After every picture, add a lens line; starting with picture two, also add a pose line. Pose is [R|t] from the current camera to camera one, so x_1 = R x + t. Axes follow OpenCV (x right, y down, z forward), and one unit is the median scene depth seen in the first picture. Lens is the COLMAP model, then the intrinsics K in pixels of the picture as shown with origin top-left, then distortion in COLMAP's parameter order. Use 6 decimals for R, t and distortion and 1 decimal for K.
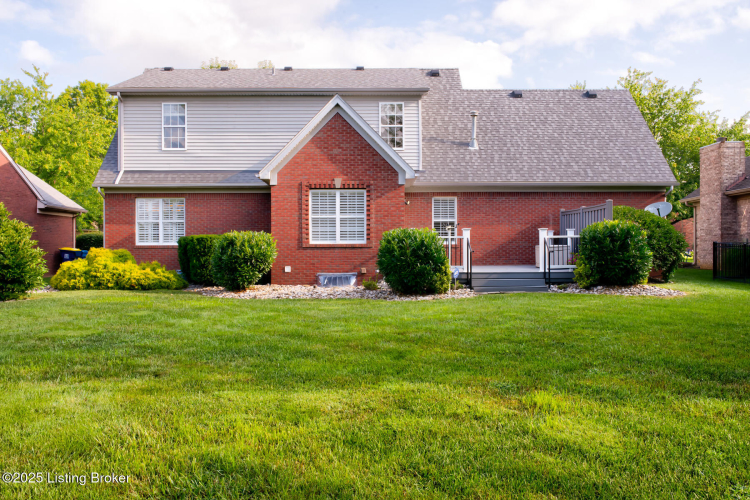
lens RADIAL K [[669.7, 0, 374.8], [0, 669.7, 250.0], [0, 0, 1]] dist [0.008082, -0.001966]
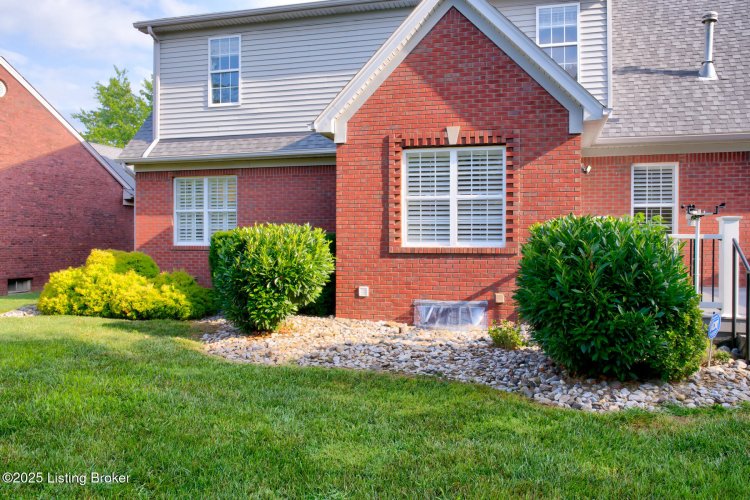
lens RADIAL K [[623.5, 0, 373.9], [0, 623.5, 246.4], [0, 0, 1]] dist [-0.040045, 0.038561]
pose [[0.962926, 0.007314, -0.269666, 0.020018], [-0.006170, 0.999968, 0.005091, -0.012164], [0.269695, -0.003239, 0.962940, 0.494900]]
